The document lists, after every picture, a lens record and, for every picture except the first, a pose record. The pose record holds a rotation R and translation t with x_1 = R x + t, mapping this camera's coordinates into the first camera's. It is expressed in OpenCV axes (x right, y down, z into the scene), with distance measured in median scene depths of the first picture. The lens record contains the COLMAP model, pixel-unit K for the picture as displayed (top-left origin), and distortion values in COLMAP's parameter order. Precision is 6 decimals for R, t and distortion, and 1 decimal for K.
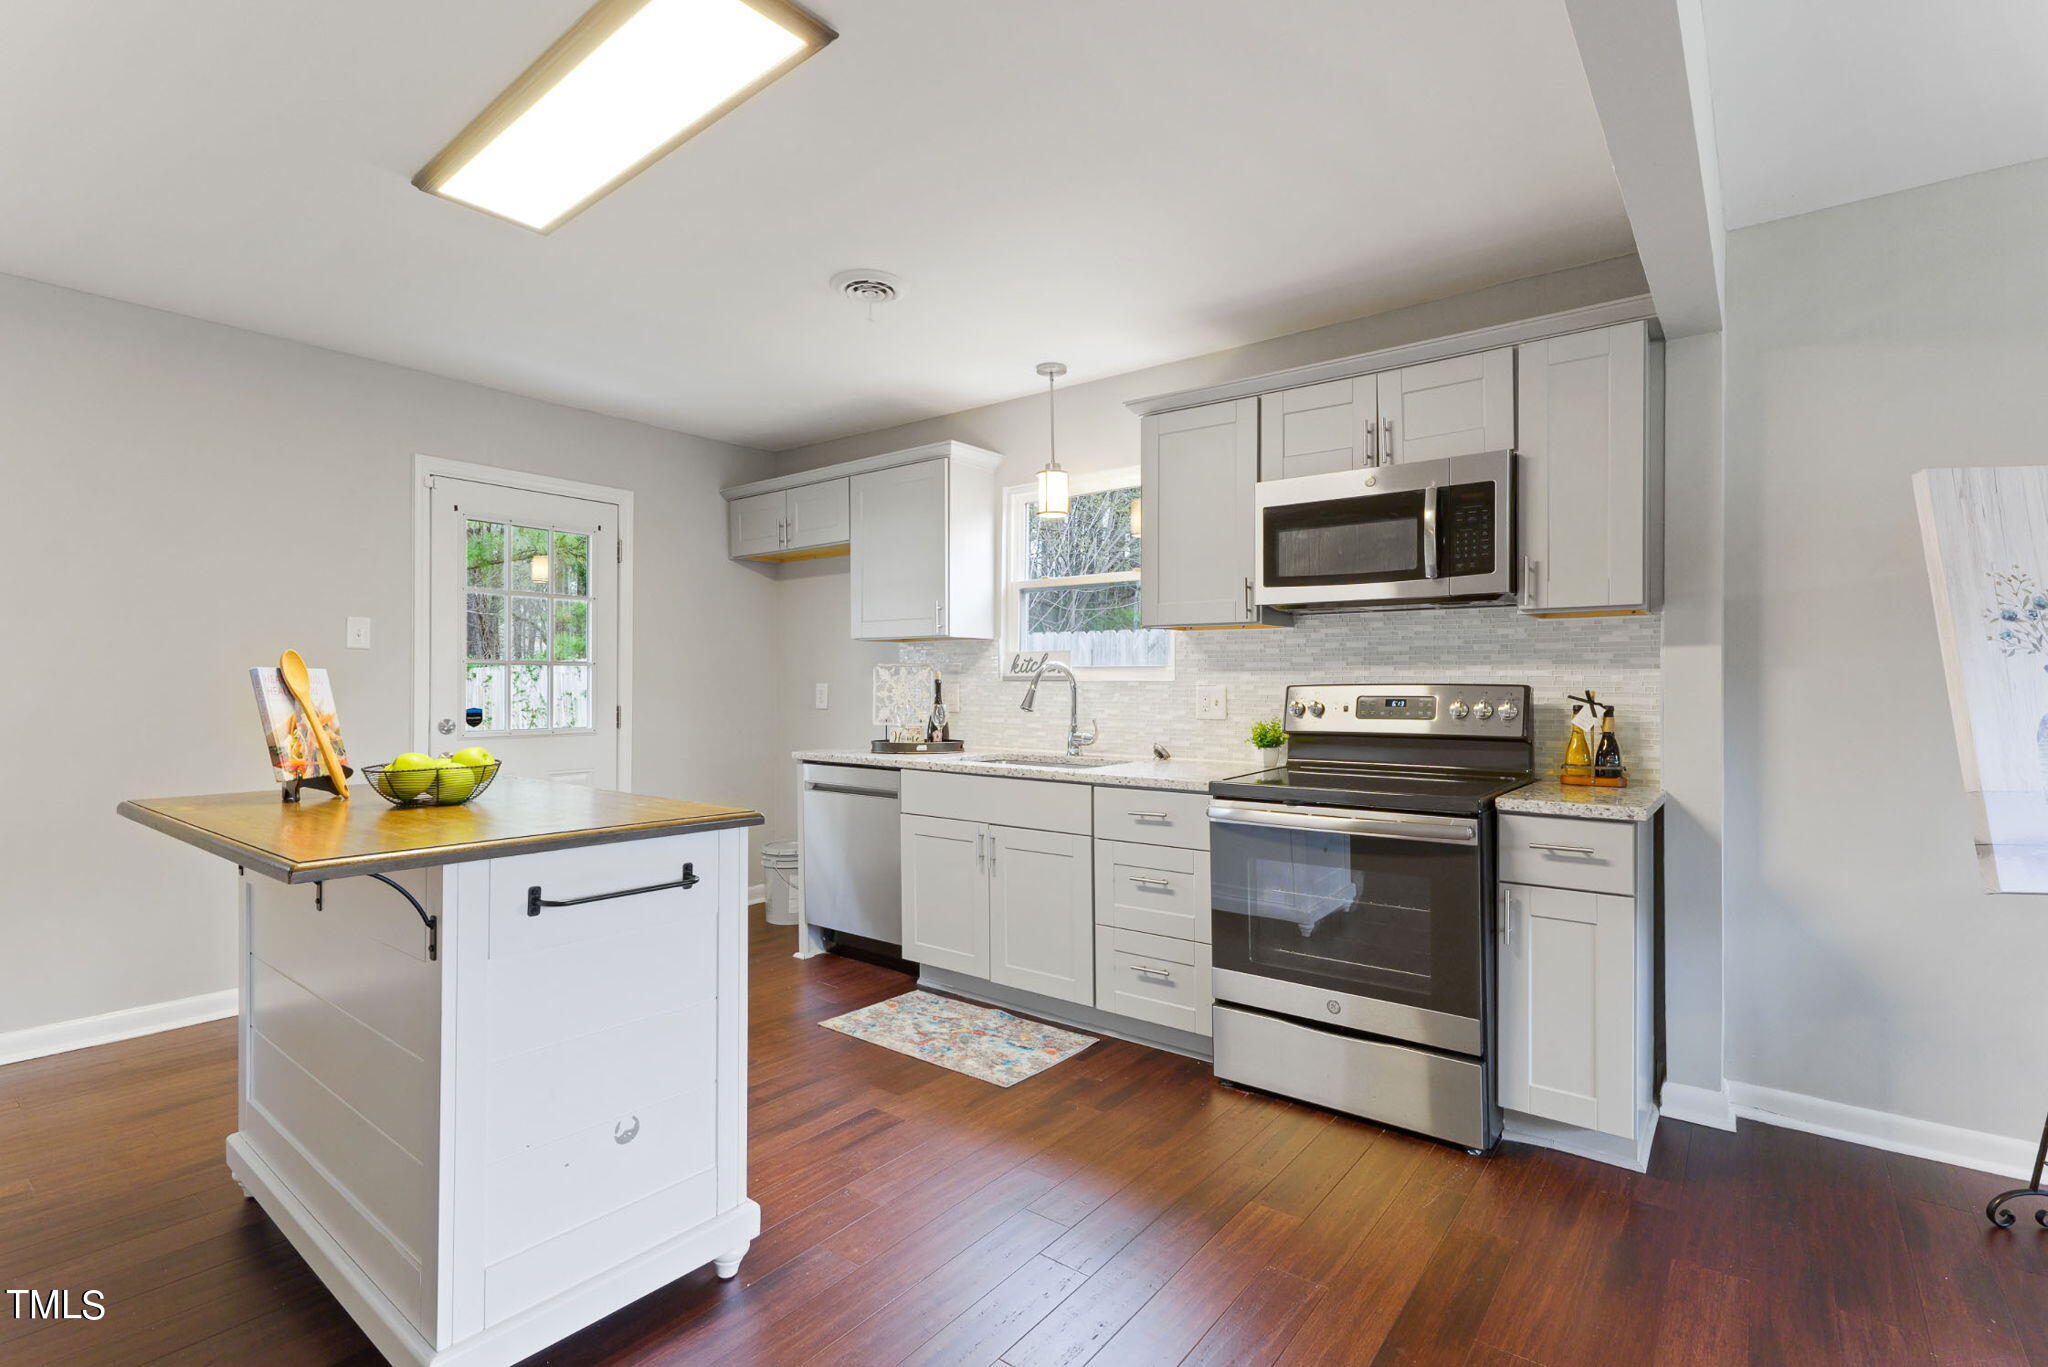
lens RADIAL K [[957.6, 0, 1016.0], [0, 957.6, 689.9], [0, 0, 1]] dist [0.003718, 0.000671]
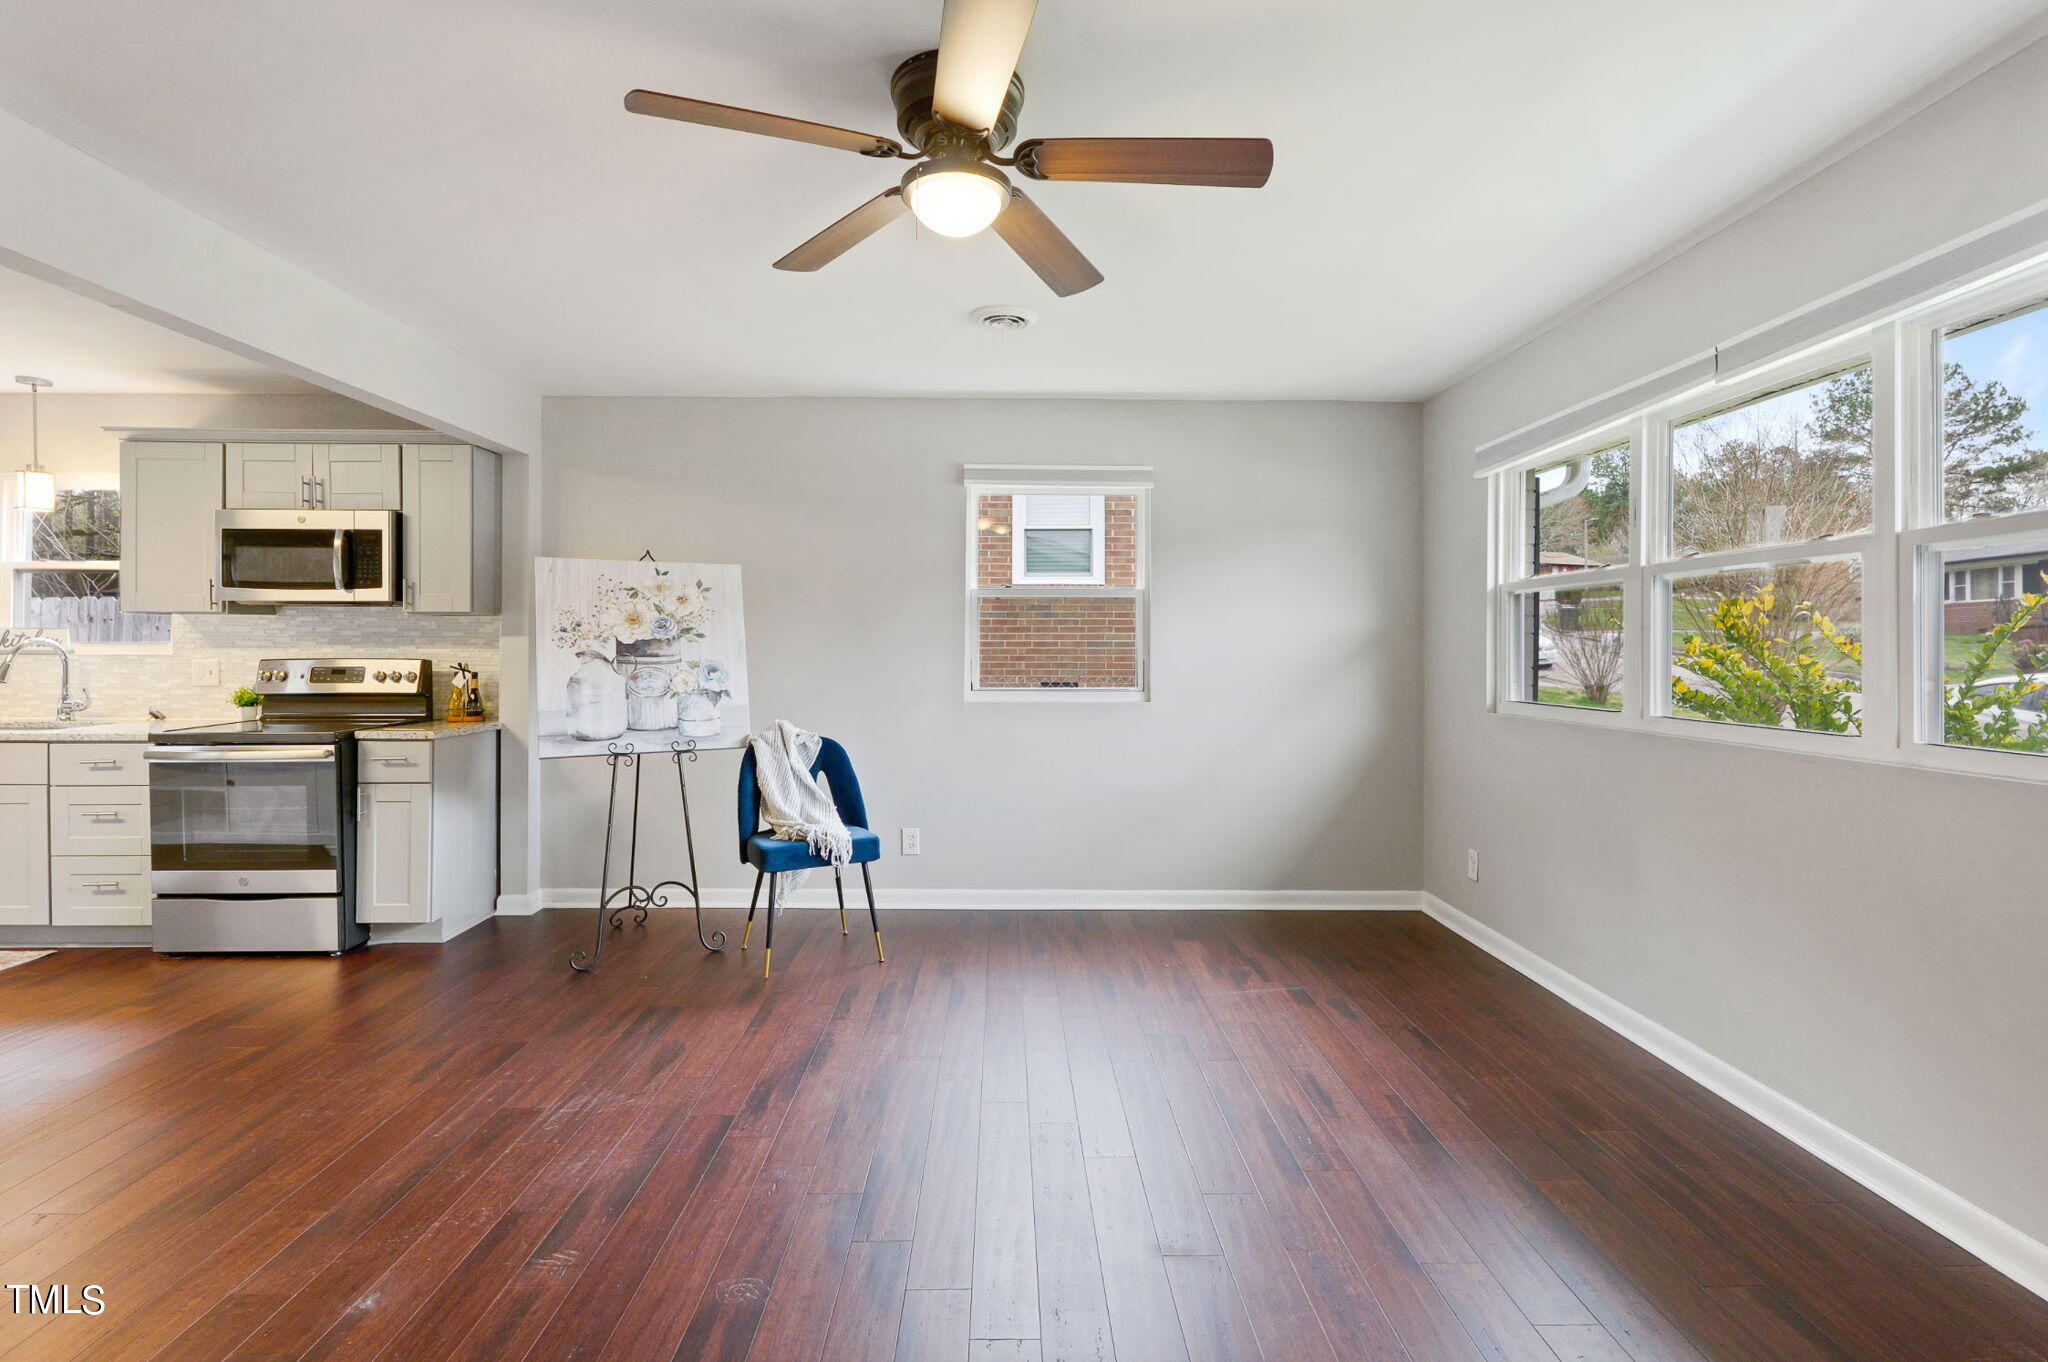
lens RADIAL K [[963.4, 0, 1022.4], [0, 963.4, 640.9], [0, 0, 1]] dist [0.000003, -0.000105]
pose [[0.772854, 0.004840, 0.634565, 0.253402], [0.001003, 0.999960, -0.008848, -0.017555], [-0.634583, 0.007475, 0.772819, -0.719344]]
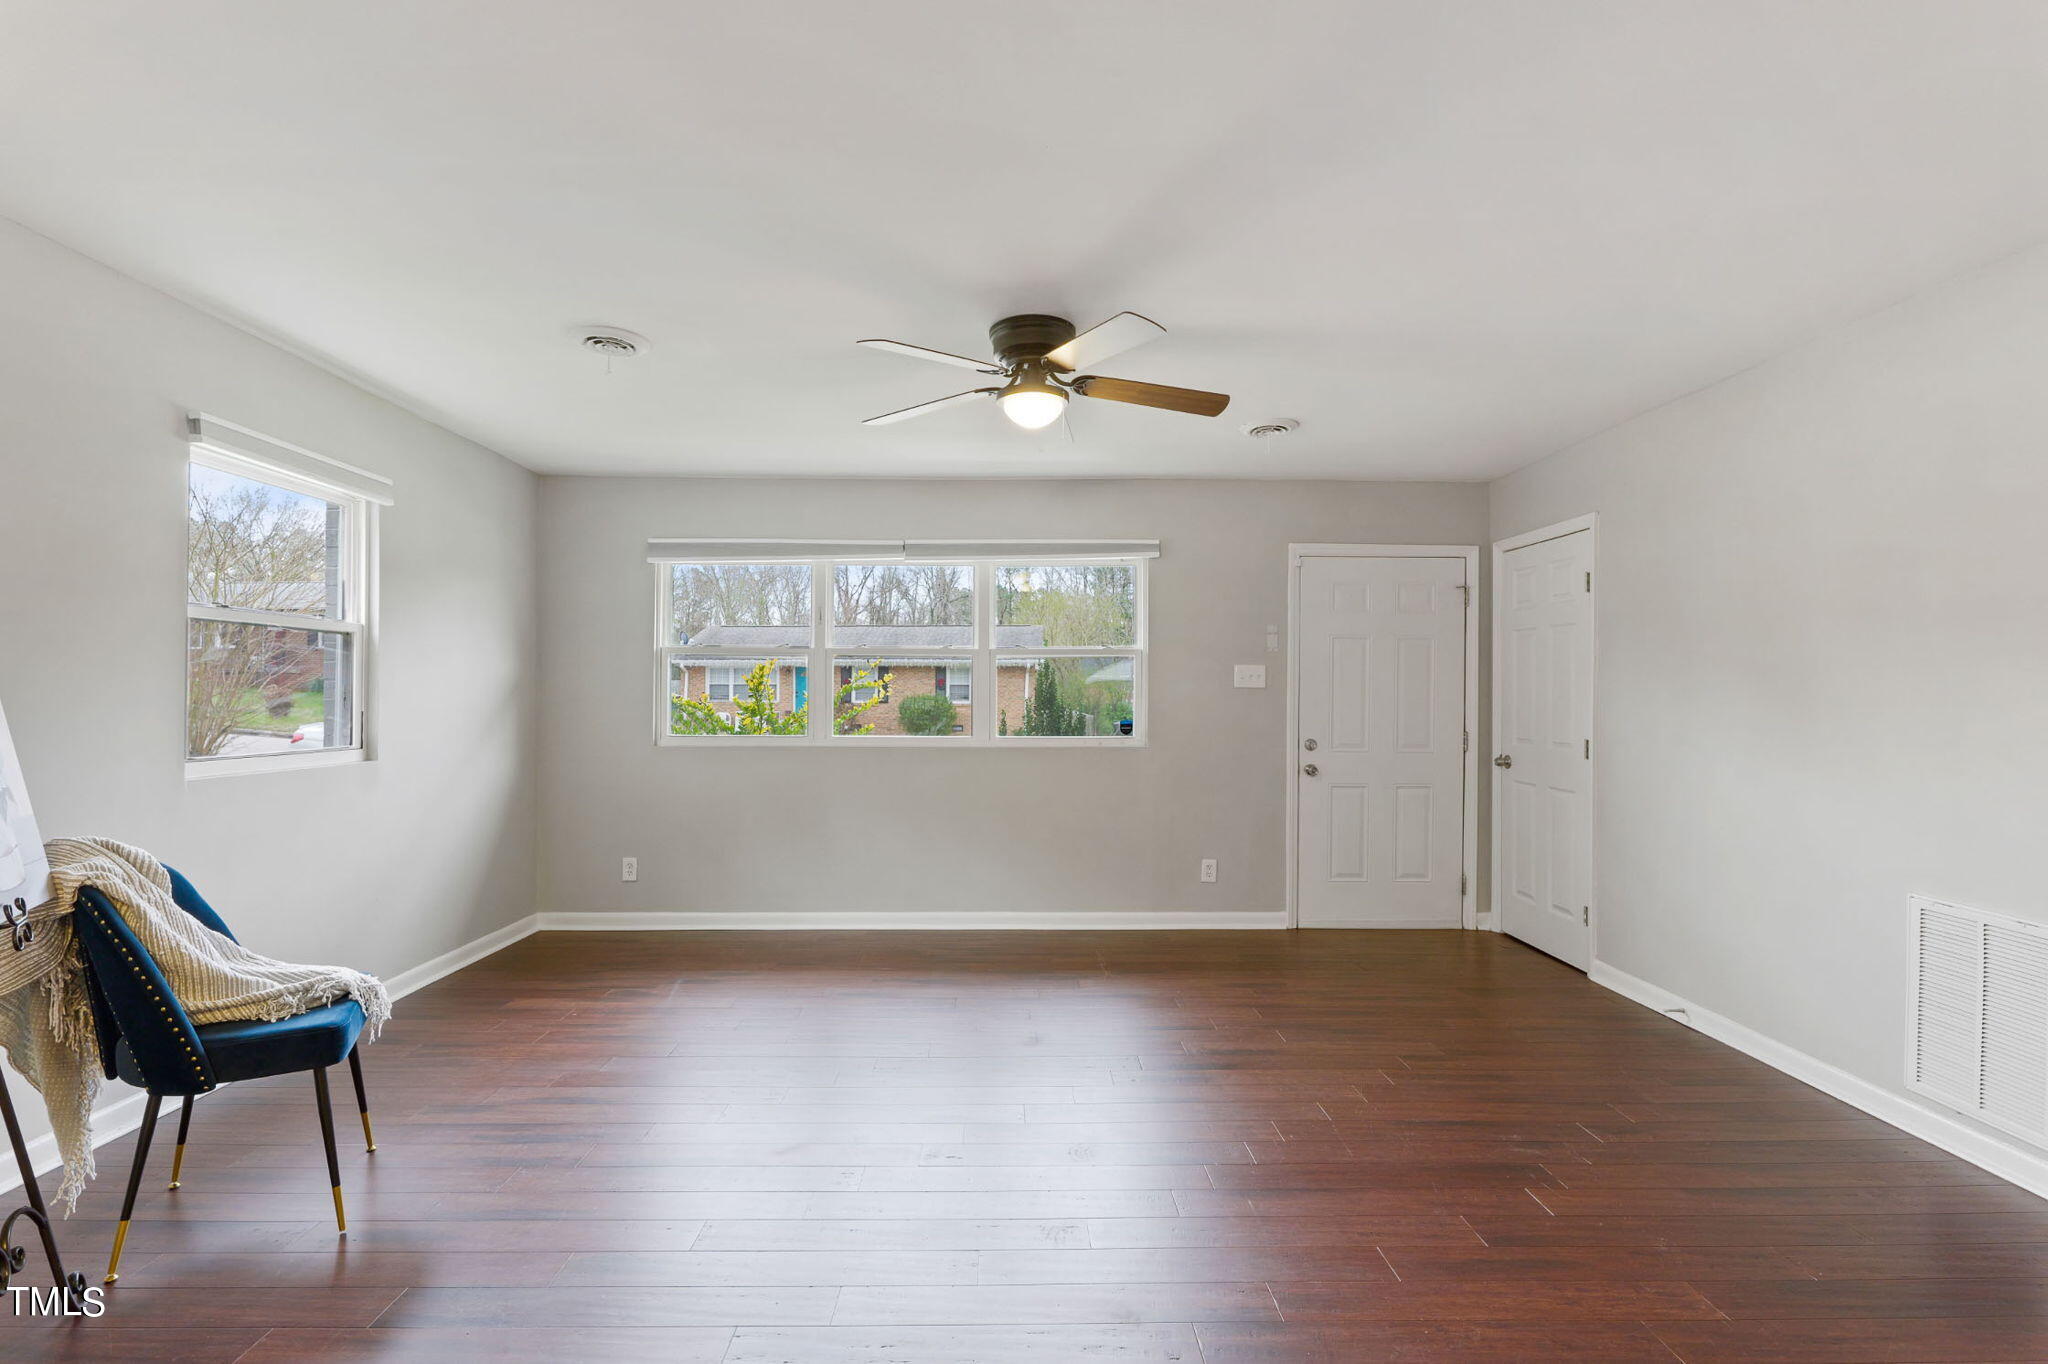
lens RADIAL K [[946.0, 0, 1019.5], [0, 946.0, 687.8], [0, 0, 1]] dist [-0.000054, 0.000028]
pose [[-0.629158, 0.002408, 0.777273, -0.099986], [-0.004023, 0.999972, -0.006354, -0.025357], [-0.777267, -0.007124, -0.629131, 0.384521]]
